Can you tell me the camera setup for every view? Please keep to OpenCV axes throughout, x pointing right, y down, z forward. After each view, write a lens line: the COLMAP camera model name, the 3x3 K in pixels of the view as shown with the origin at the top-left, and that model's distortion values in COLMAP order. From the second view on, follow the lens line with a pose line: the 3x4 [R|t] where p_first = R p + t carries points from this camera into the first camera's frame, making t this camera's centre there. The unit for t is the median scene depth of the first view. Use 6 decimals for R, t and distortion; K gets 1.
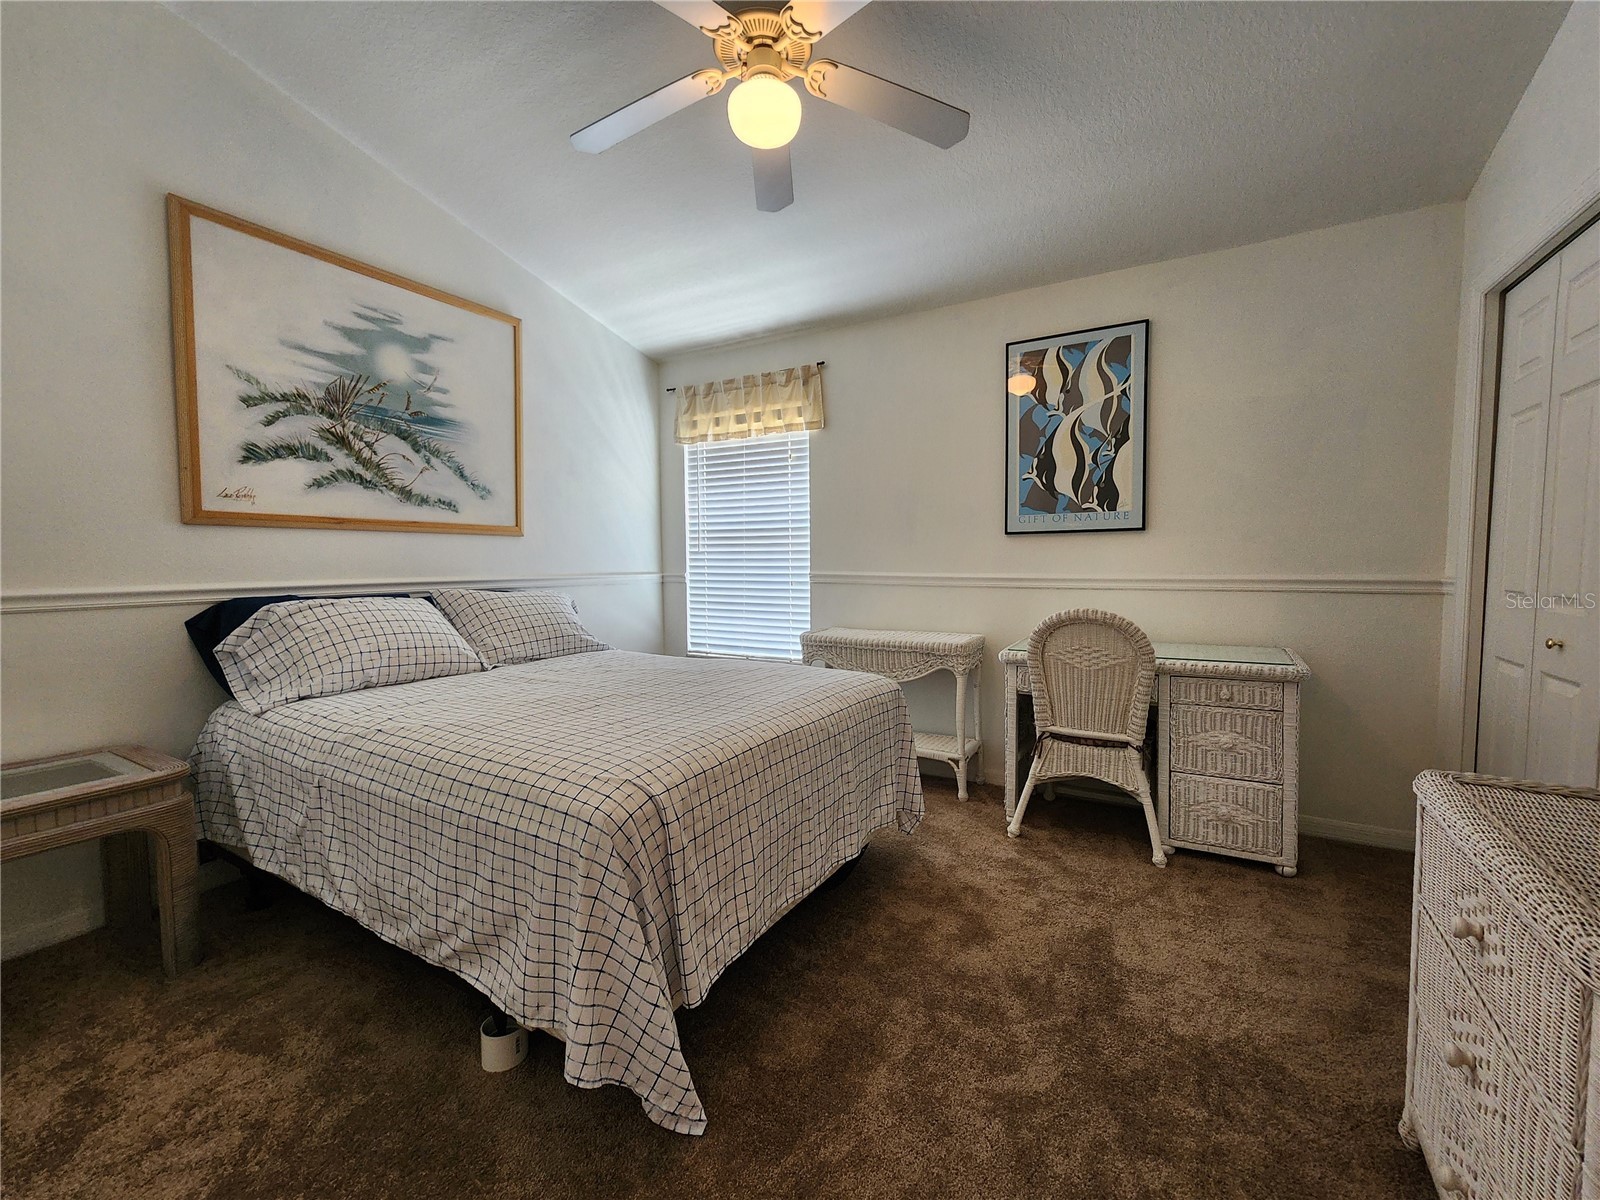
lens RADIAL K [[671.7, 0, 800.0], [0, 671.7, 600.0], [0, 0, 1]] dist [0.002955, 0.000614]
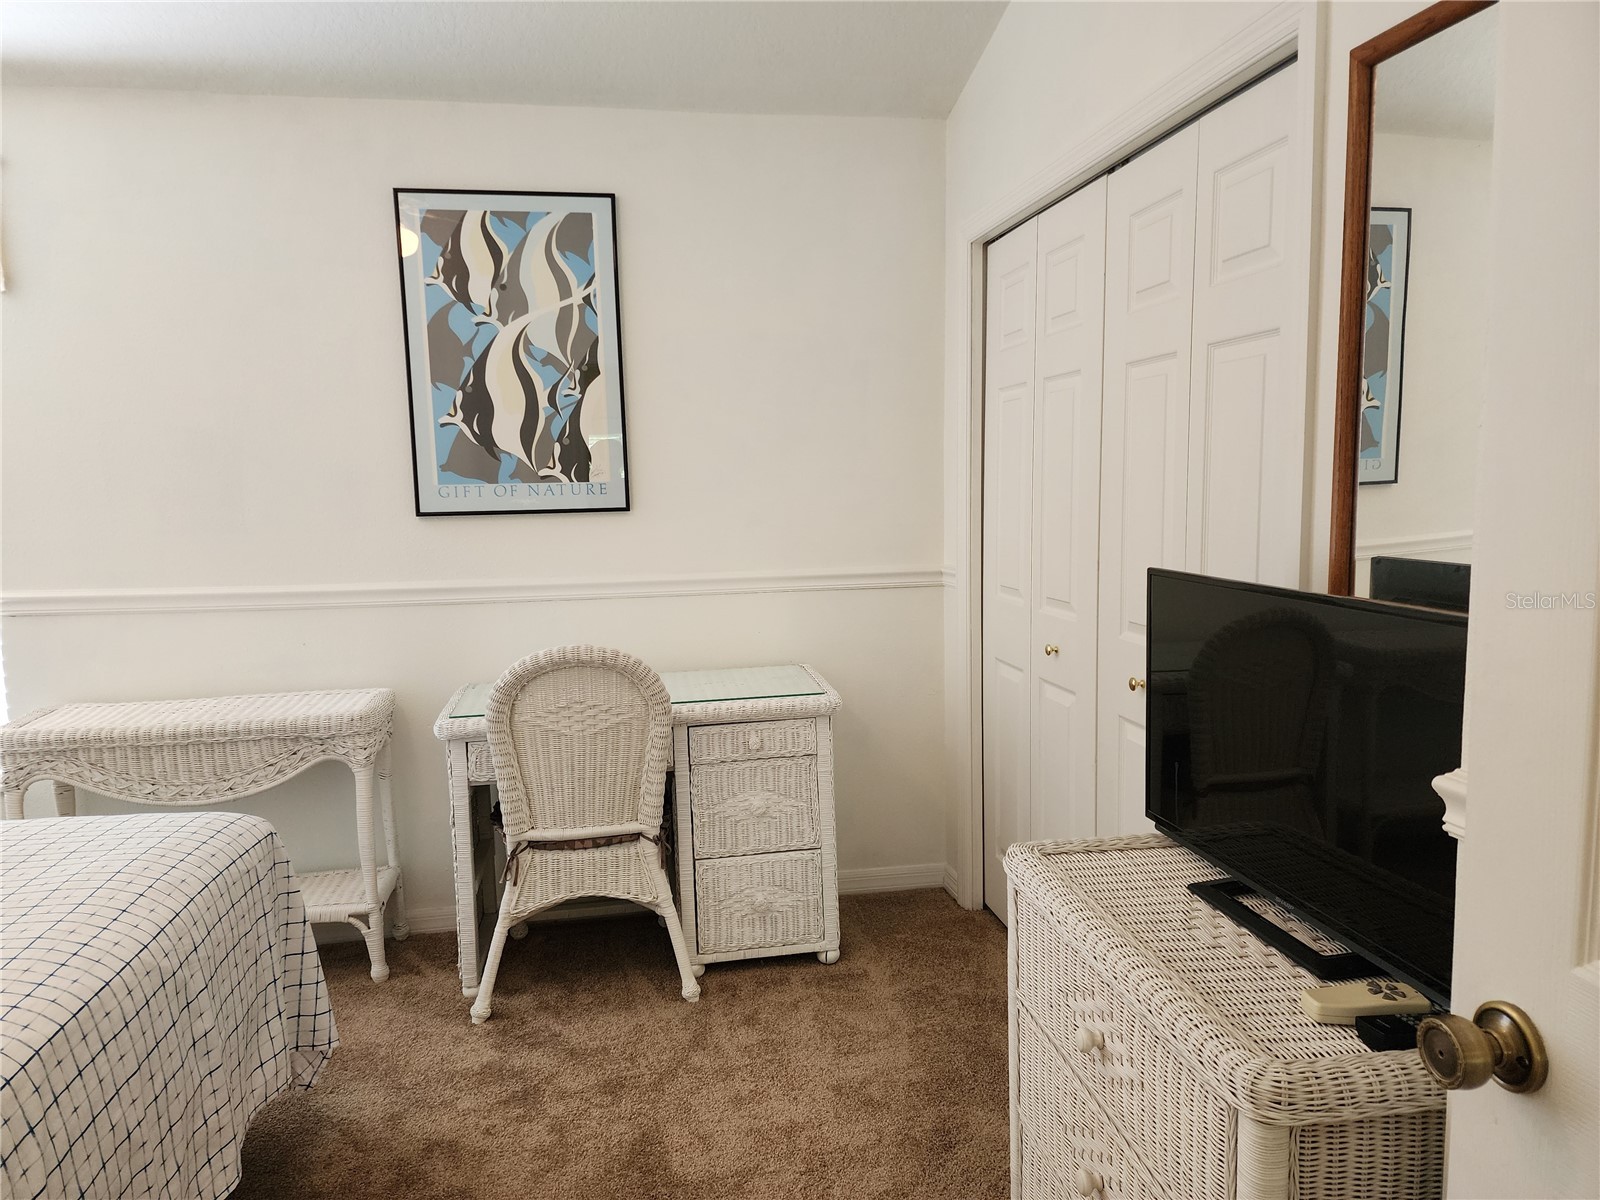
lens RADIAL K [[1083.1, 0, 800.0], [0, 1083.1, 600.0], [0, 0, 1]] dist [0.081382, -0.073554]
pose [[0.764868, -0.076870, 0.639585, -0.076582], [0.053024, 0.996998, 0.056416, -0.077183], [-0.642002, -0.009237, 0.766648, 0.051004]]
